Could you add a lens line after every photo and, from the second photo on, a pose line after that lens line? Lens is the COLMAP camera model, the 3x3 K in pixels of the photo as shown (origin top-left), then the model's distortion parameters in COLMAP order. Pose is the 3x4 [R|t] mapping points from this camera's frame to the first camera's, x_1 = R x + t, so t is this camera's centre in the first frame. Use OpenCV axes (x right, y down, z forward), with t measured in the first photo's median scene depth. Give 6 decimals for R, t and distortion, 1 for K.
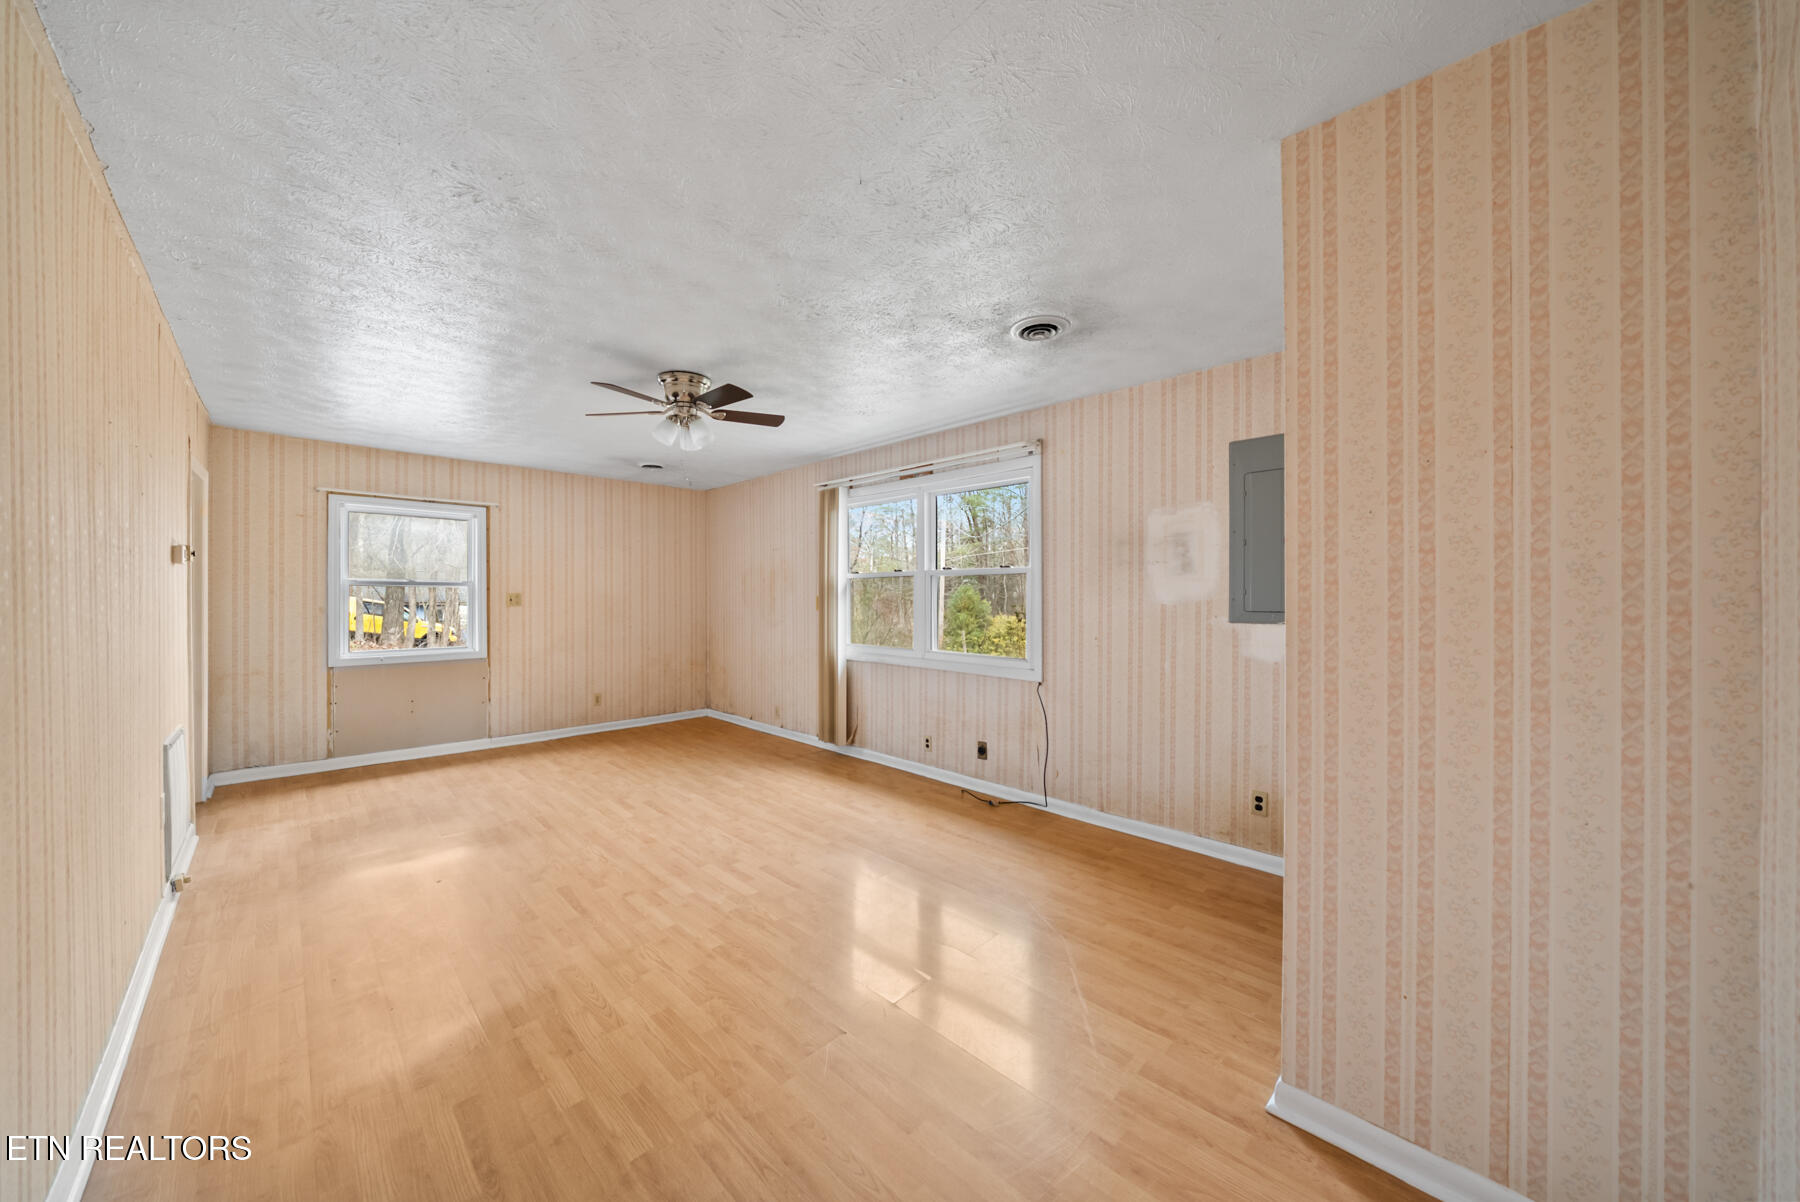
lens RADIAL K [[625.7, 0, 890.2], [0, 625.7, 598.2], [0, 0, 1]] dist [-0.002567, -0.000131]
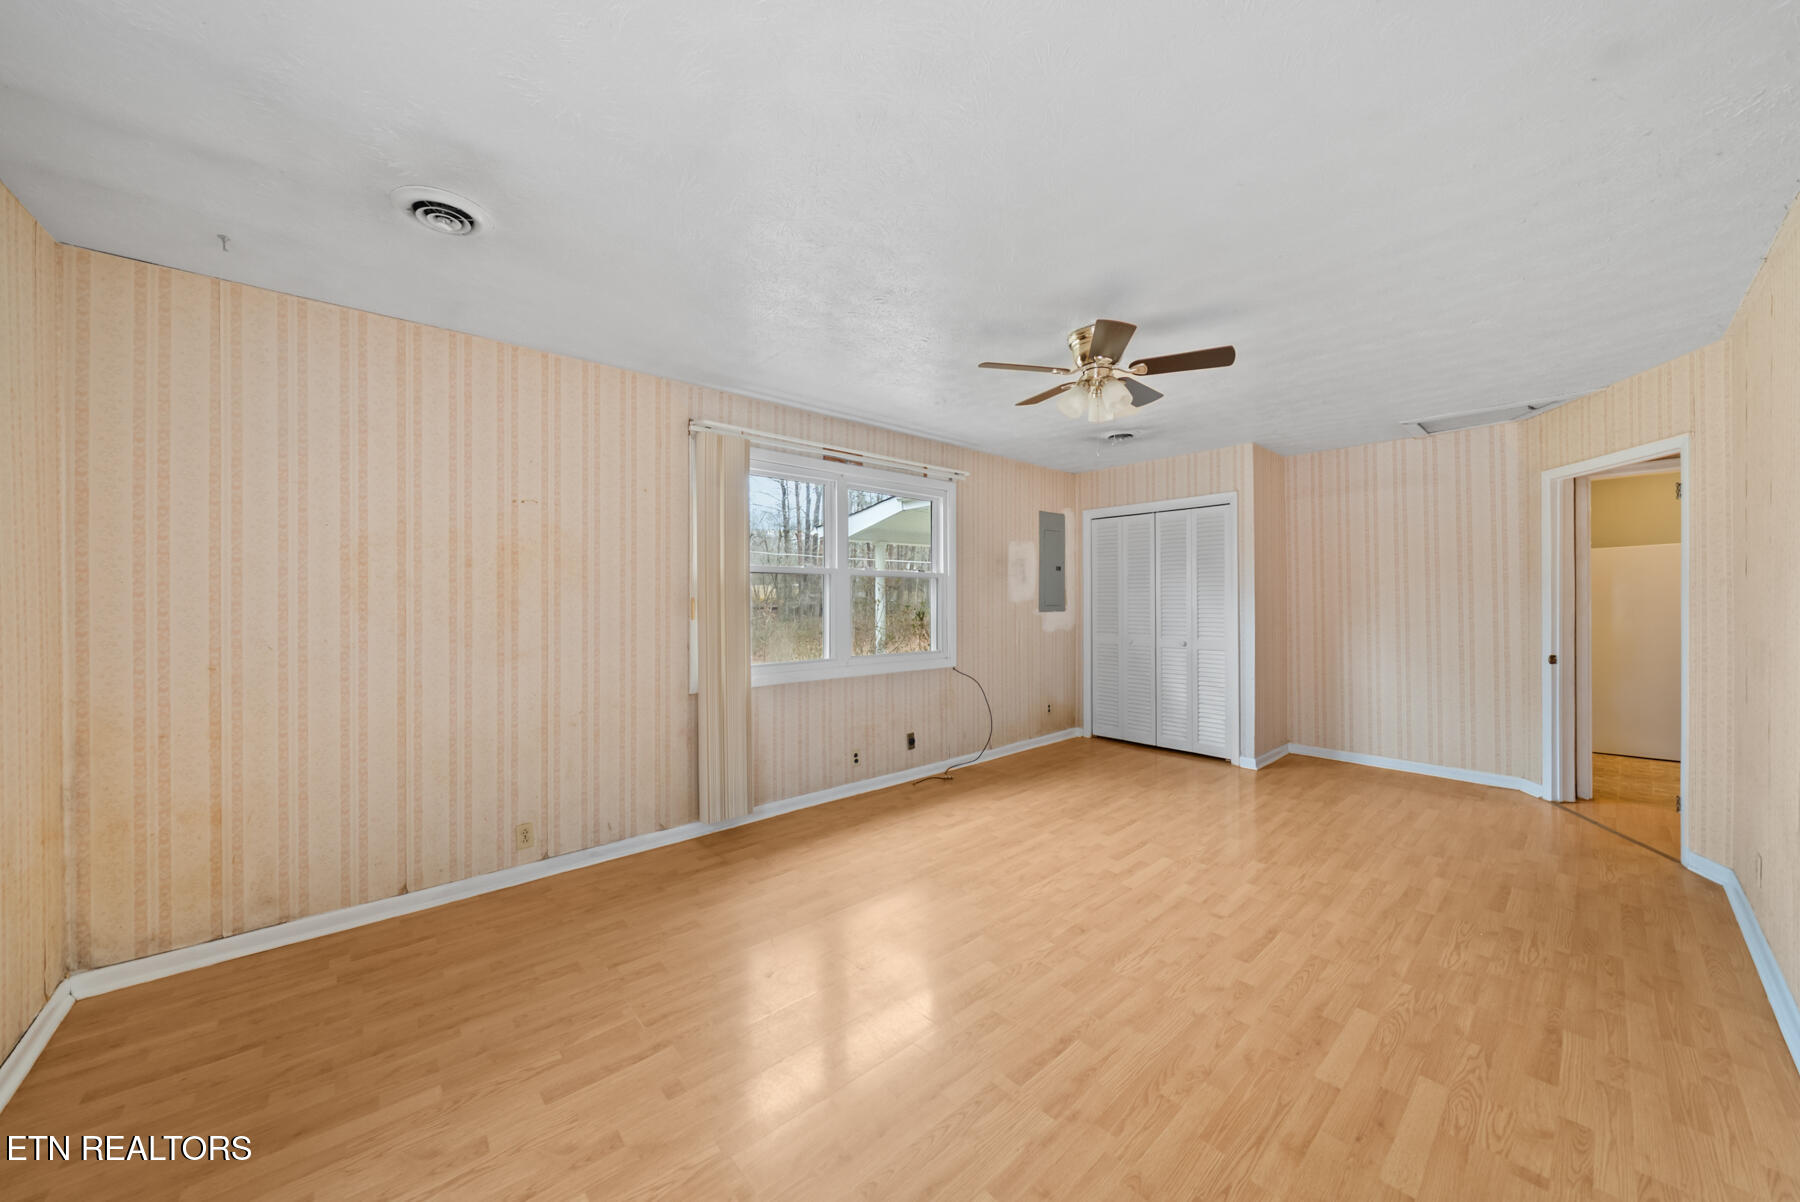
lens RADIAL K [[628.5, 0, 905.1], [0, 628.5, 598.4], [0, 0, 1]] dist [-0.000744, 0.000015]
pose [[0.043350, 0.000906, 0.999060, -1.015046], [0.006248, 0.999980, -0.001178, 0.000249], [-0.999040, 0.006293, 0.043343, 1.050760]]
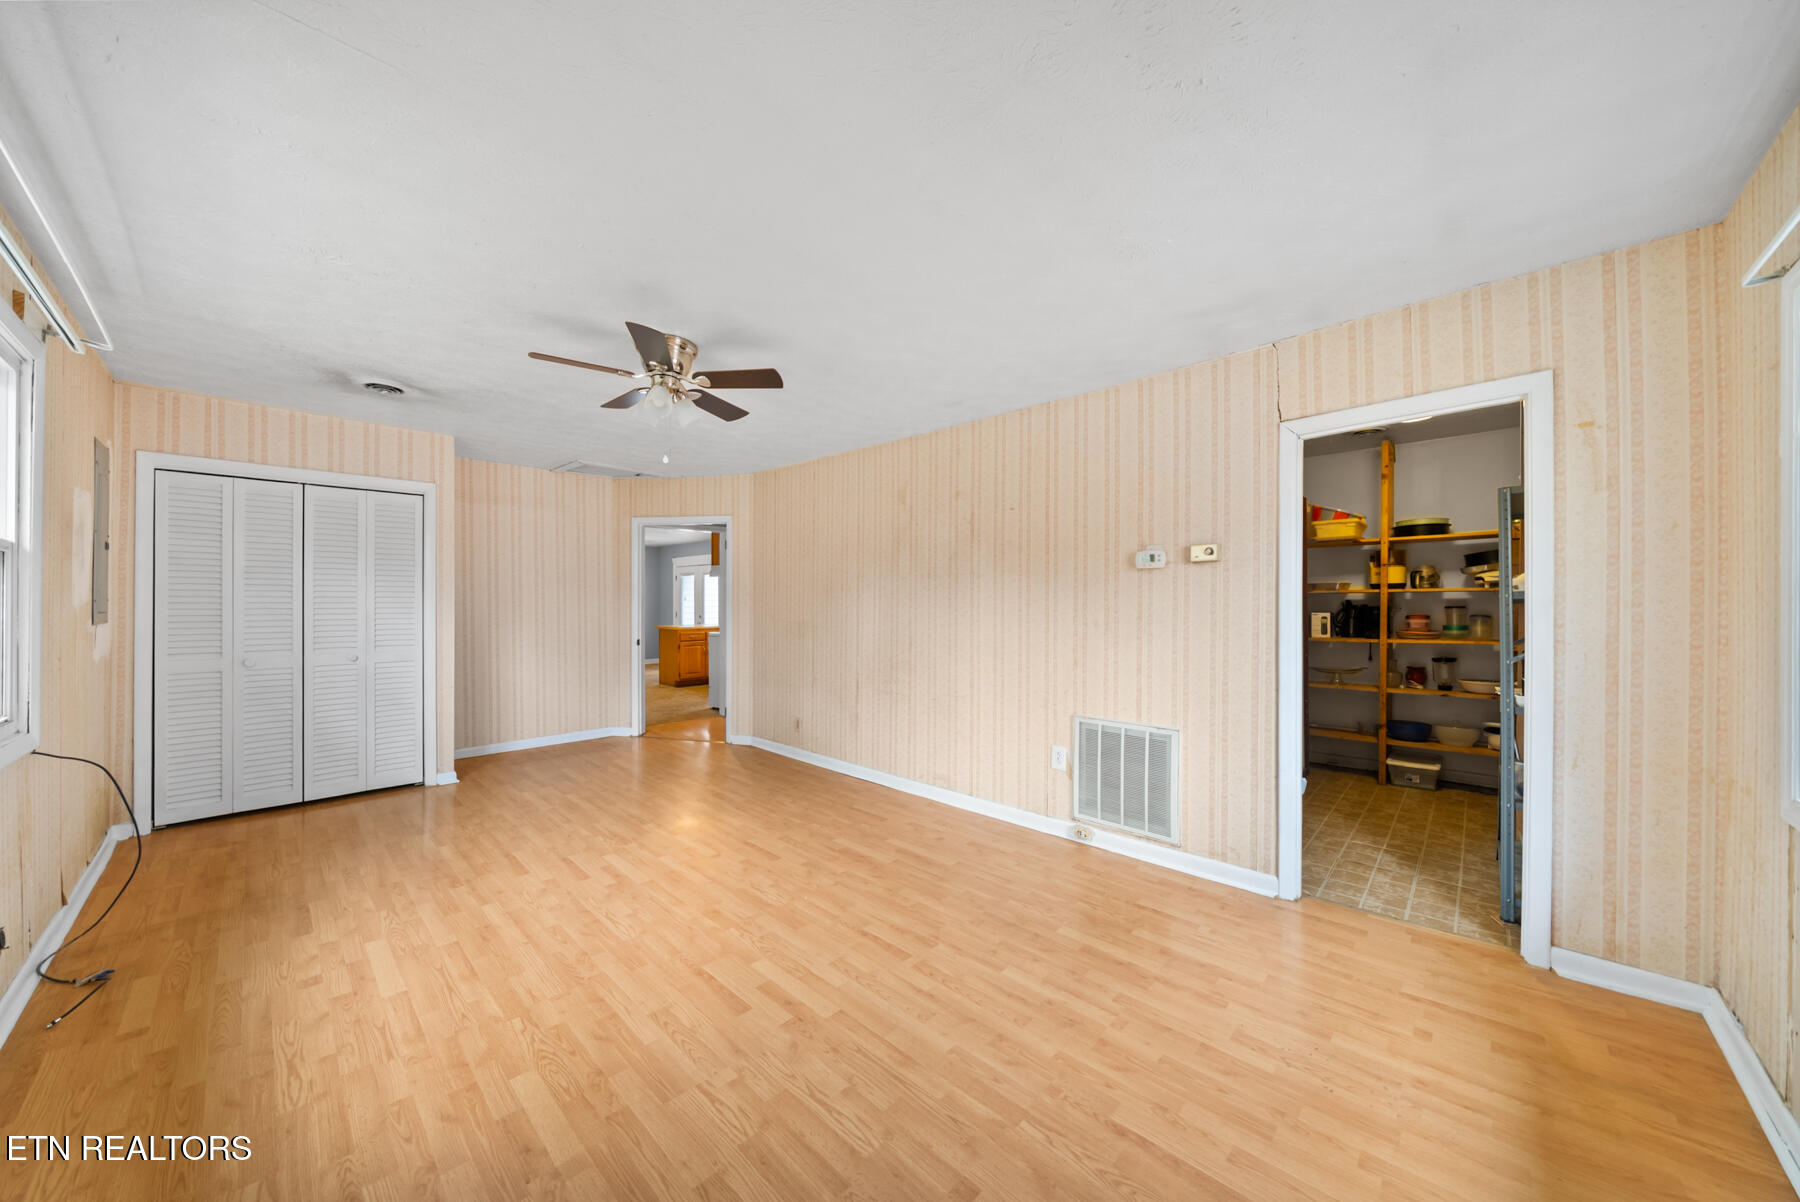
lens RADIAL K [[615.3, 0, 893.3], [0, 615.3, 603.4], [0, 0, 1]] dist [-0.002368, -0.000160]
pose [[-0.999486, -0.000962, -0.032041, -0.526159], [-0.001155, 0.999981, 0.005991, -0.001884], [0.032034, 0.006025, -0.999469, 1.590862]]
